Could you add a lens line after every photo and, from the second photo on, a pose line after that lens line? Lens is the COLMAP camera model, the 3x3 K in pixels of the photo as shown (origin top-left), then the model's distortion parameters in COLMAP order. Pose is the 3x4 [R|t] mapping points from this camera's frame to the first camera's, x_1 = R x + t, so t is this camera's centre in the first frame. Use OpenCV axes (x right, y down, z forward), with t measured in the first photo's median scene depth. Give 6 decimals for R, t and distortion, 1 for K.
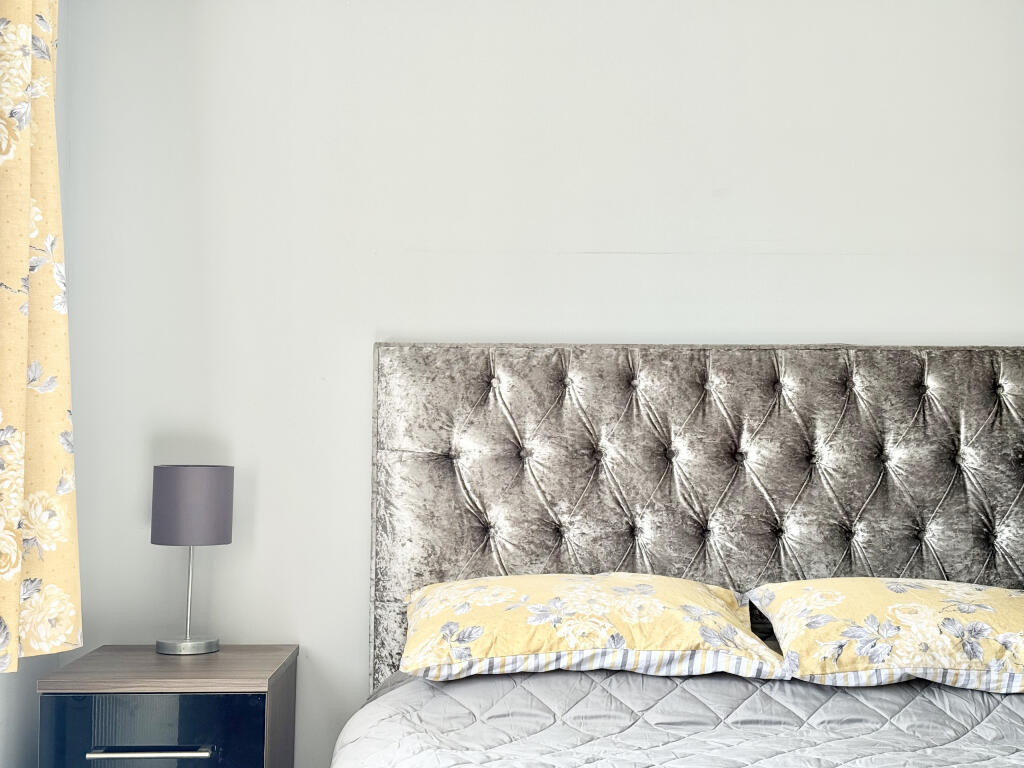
lens RADIAL K [[1429.3, 0, 512.0], [0, 1429.3, 384.0], [0, 0, 1]] dist [0.118916, -0.050795]
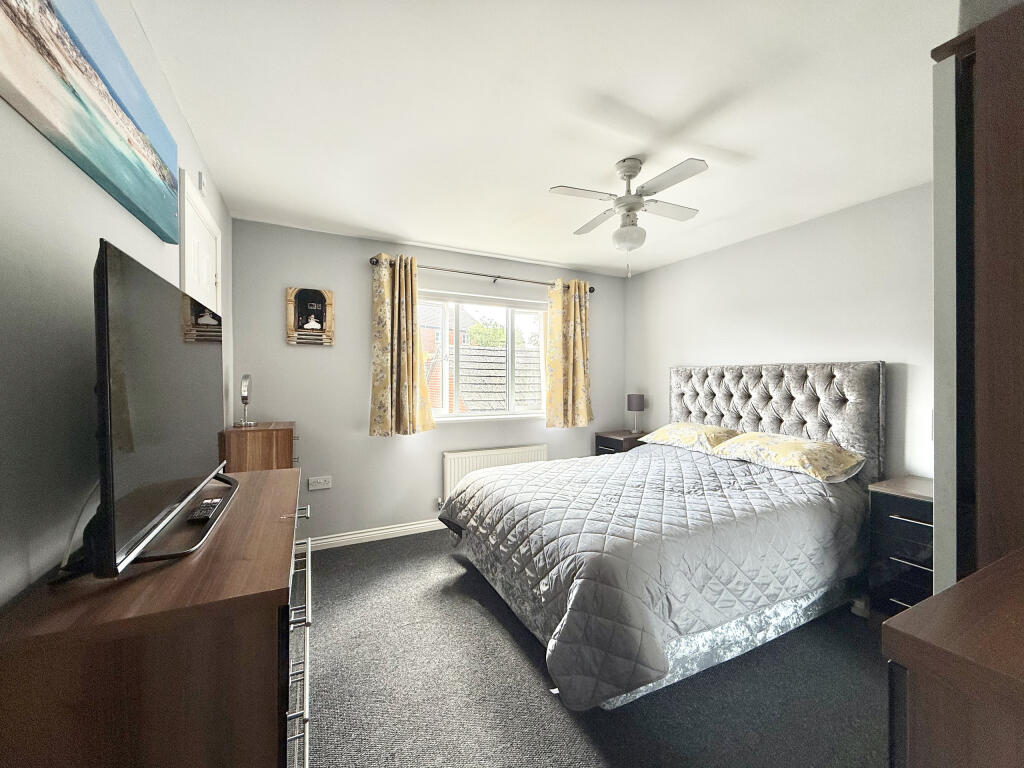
lens RADIAL K [[407.3, 0, 512.0], [0, 407.3, 384.0], [0, 0, 1]] dist [0.001182, 0.000221]
pose [[0.422114, 0.005854, -0.906524, 0.808099], [0.010779, 0.999876, 0.011475, 0.001718], [0.906478, -0.014615, 0.421999, 0.060444]]
